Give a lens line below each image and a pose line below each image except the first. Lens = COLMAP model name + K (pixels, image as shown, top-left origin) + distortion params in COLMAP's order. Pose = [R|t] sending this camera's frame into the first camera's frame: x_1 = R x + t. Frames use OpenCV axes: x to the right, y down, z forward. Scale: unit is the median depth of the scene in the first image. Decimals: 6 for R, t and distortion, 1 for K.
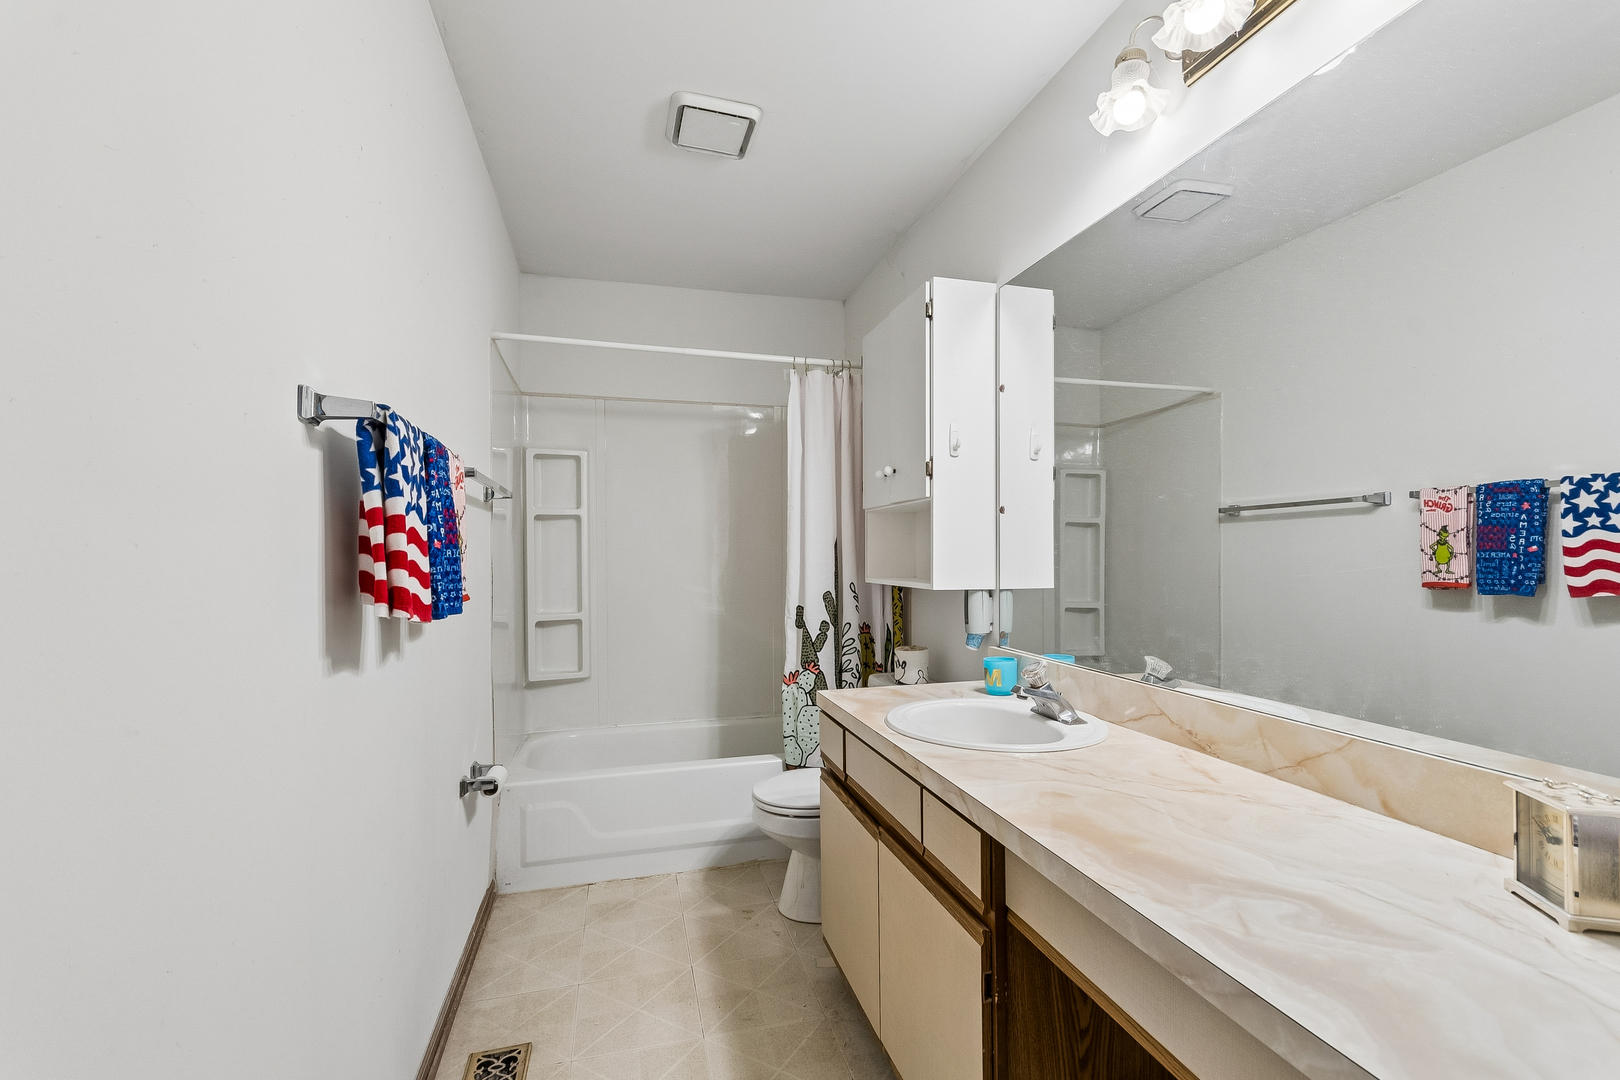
lens RADIAL K [[713.3, 0, 811.8], [0, 713.3, 554.1], [0, 0, 1]] dist [-0.002298, -0.000014]
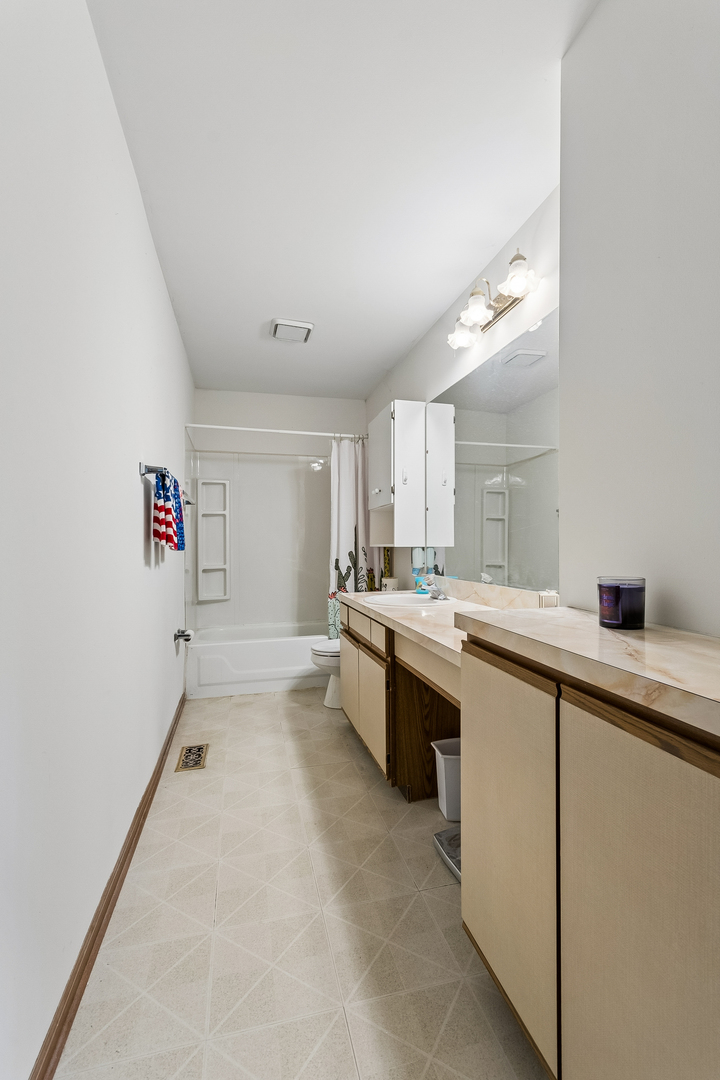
lens RADIAL K [[475.5, 0, 362.0], [0, 475.5, 535.5], [0, 0, 1]] dist [-0.002298, -0.000014]
pose [[0.999880, -0.001462, -0.015447, 0.087811], [0.001150, 0.999794, -0.020246, 0.041441], [0.015474, 0.020226, 0.999676, -0.384025]]
